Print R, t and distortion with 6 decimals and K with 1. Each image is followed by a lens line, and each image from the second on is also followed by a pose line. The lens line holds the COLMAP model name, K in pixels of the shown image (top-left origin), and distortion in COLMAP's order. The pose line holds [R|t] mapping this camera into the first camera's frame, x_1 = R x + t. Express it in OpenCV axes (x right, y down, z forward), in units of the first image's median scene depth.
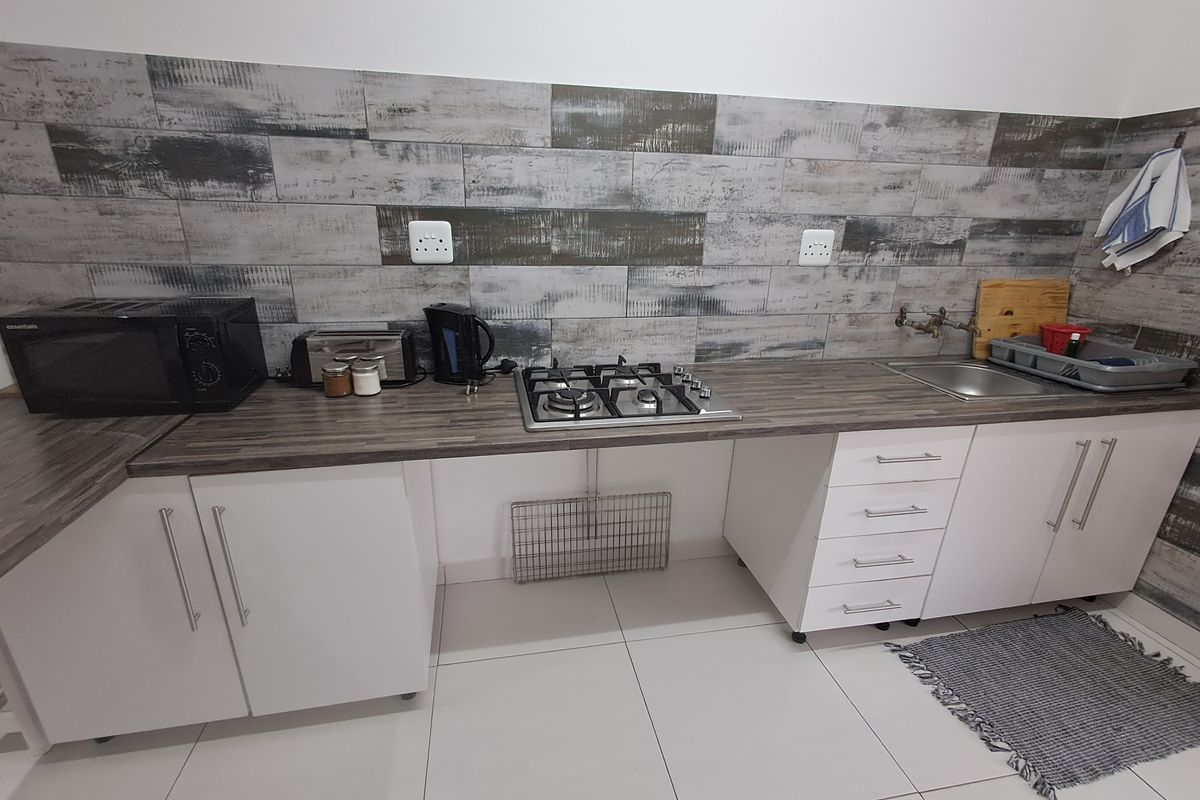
lens RADIAL K [[540.5, 0, 595.1], [0, 540.5, 399.9], [0, 0, 1]] dist [-0.001933, 0.005527]
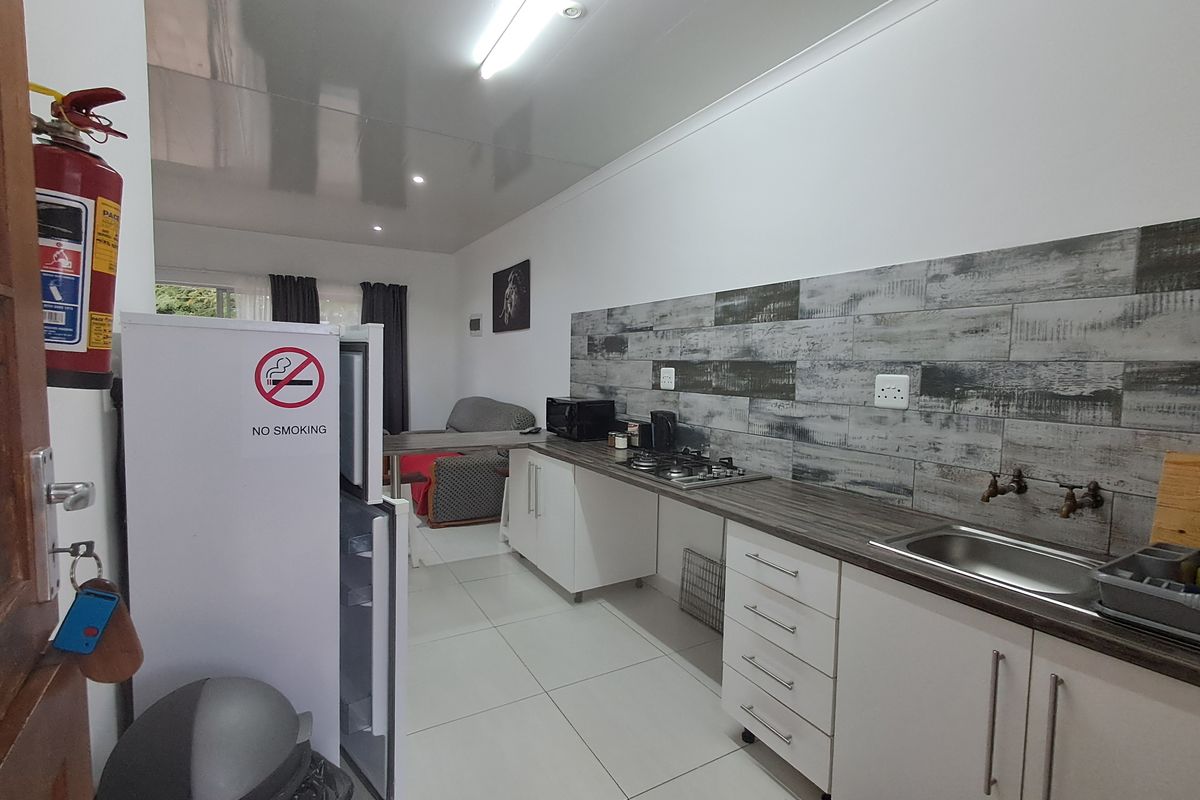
lens RADIAL K [[540.5, 0, 594.2], [0, 540.5, 397.5], [0, 0, 1]] dist [-0.001933, 0.005527]
pose [[0.329508, 0.042485, -0.943197, 1.311407], [-0.323713, 0.943518, -0.070590, -0.015768], [0.886924, 0.328585, 0.324650, 0.182990]]
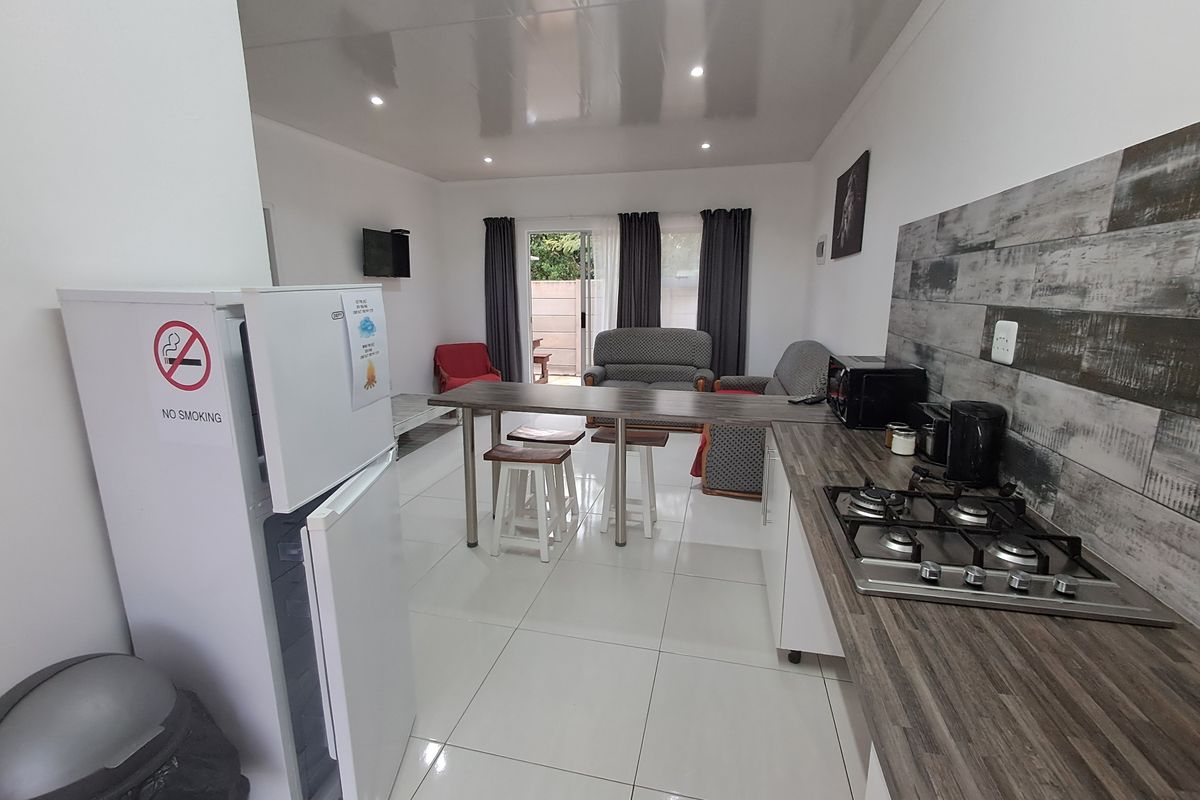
lens RADIAL K [[540.5, 0, 593.8], [0, 540.5, 402.2], [0, 0, 1]] dist [-0.001933, 0.005527]
pose [[-0.415369, 0.168789, -0.893856, 0.852661], [-0.306742, 0.899092, 0.312318, -0.259041], [0.856375, 0.403910, -0.321680, 0.690030]]
